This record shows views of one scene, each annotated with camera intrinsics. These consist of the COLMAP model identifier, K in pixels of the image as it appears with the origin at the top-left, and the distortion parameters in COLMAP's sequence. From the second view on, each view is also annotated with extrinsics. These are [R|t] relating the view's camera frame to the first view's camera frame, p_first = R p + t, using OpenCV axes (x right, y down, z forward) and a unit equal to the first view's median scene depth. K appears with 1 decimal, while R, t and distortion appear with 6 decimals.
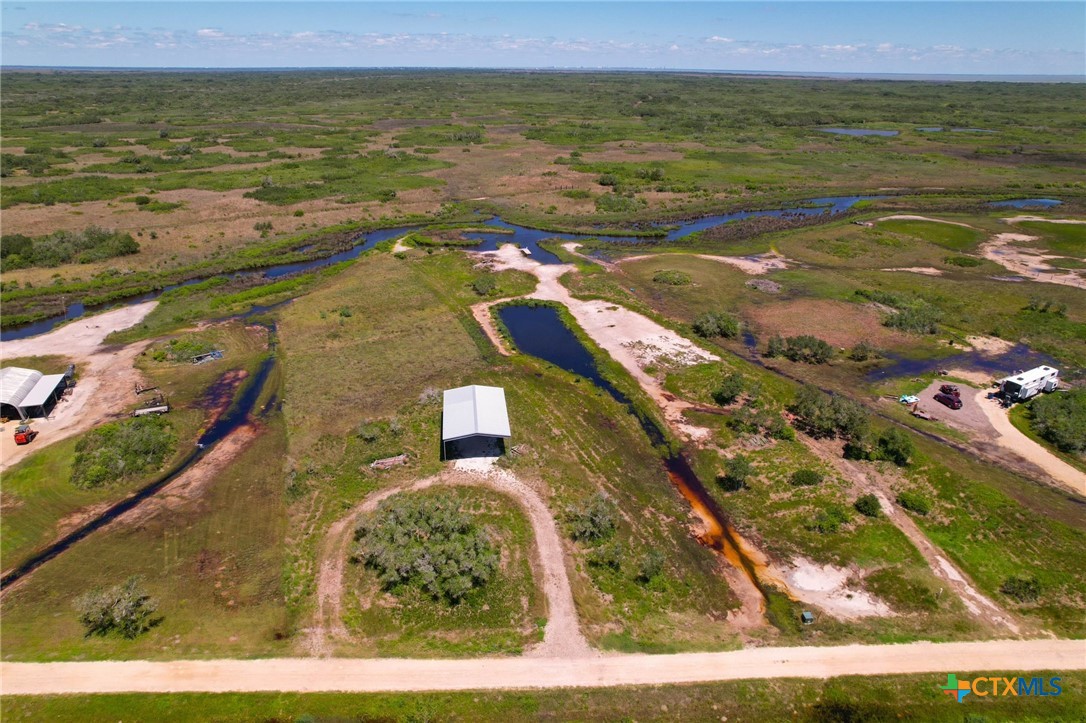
lens RADIAL K [[695.7, 0, 543.0], [0, 695.7, 361.5], [0, 0, 1]] dist [-0.079794, 0.072091]
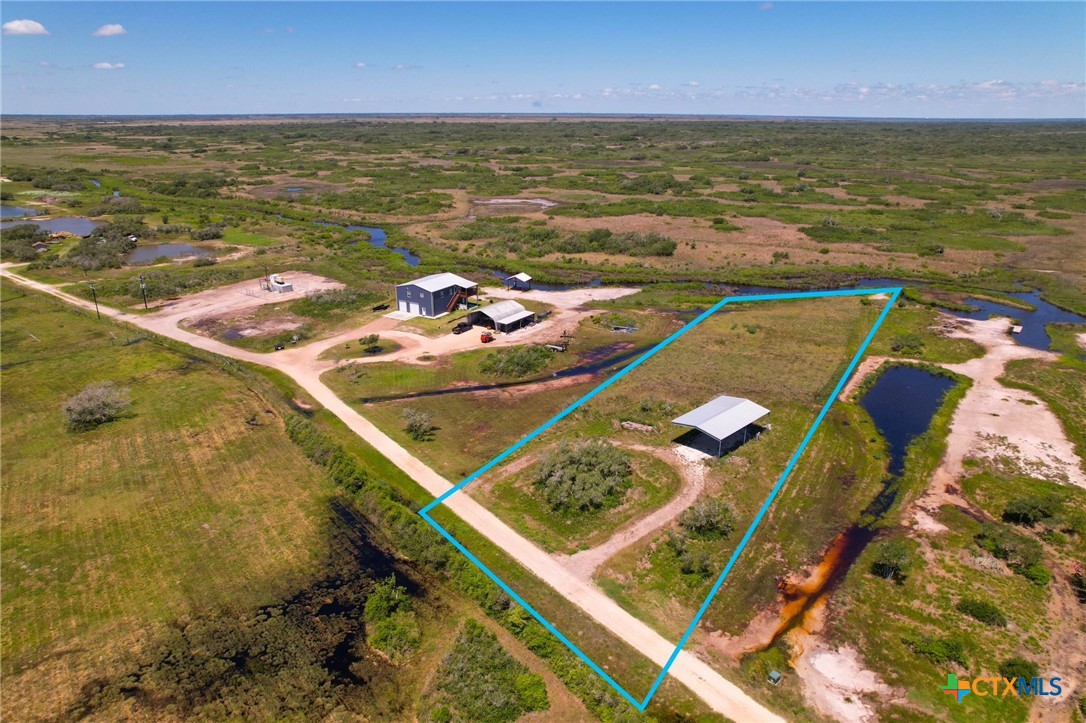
lens RADIAL K [[695.7, 0, 543.0], [0, 695.7, 361.5], [0, 0, 1]] dist [-0.079794, 0.072091]
pose [[0.608893, 0.265460, -0.747516, 0.558978], [-0.312773, 0.946342, 0.081297, -0.011407], [0.728987, 0.184302, 0.659250, 0.044738]]
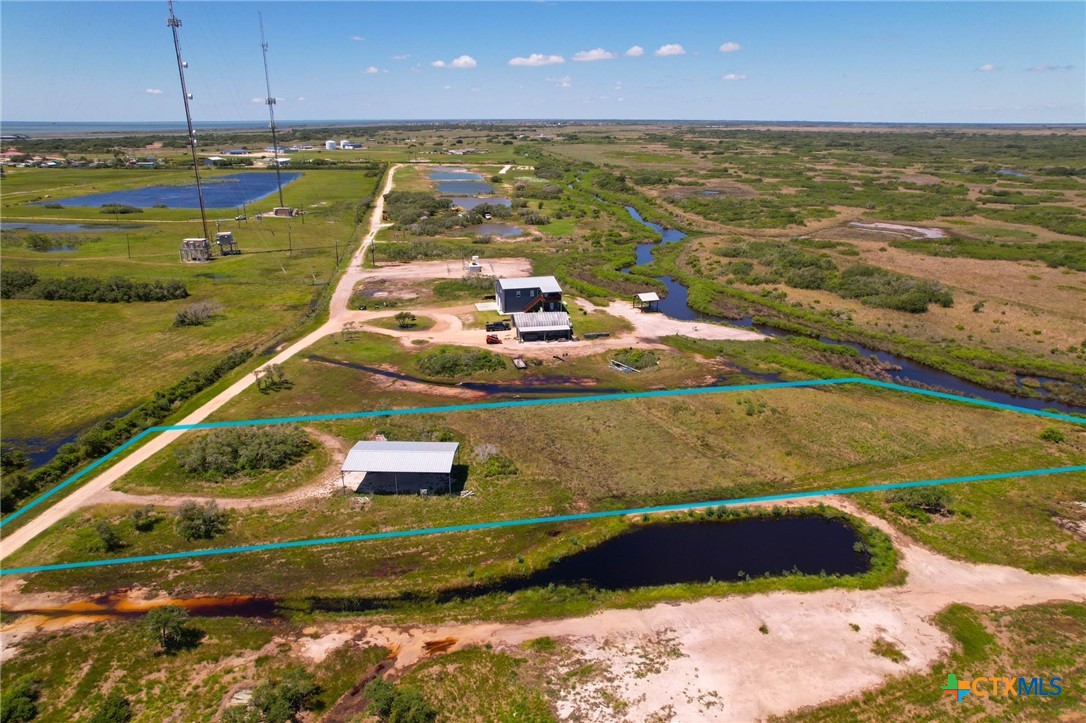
lens RADIAL K [[695.7, 0, 543.0], [0, 695.7, 361.5], [0, 0, 1]] dist [-0.079794, 0.072091]
pose [[-0.149250, 0.322879, -0.934598, 0.779368], [-0.394476, 0.847268, 0.355704, -0.489846], [0.906704, 0.421766, 0.000913, 1.175306]]
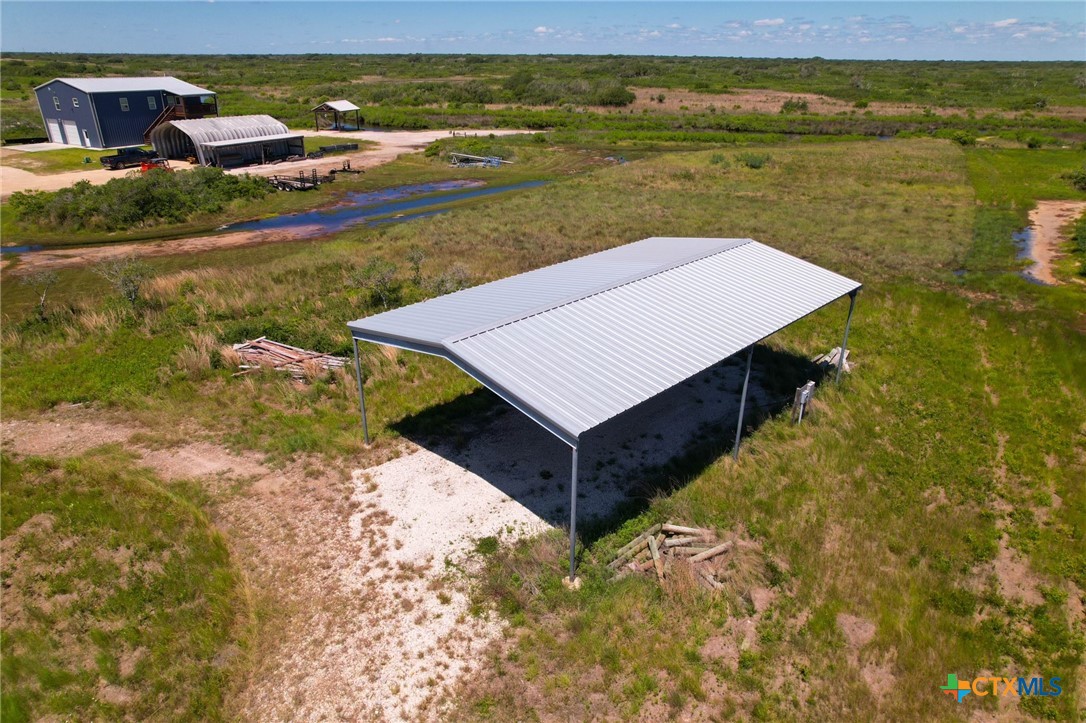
lens RADIAL K [[695.7, 0, 543.0], [0, 695.7, 361.5], [0, 0, 1]] dist [-0.079794, 0.072091]
pose [[0.619503, 0.318127, -0.717643, 0.053677], [-0.311921, 0.938691, 0.146851, 0.068950], [0.720362, 0.132873, 0.680752, 0.869484]]
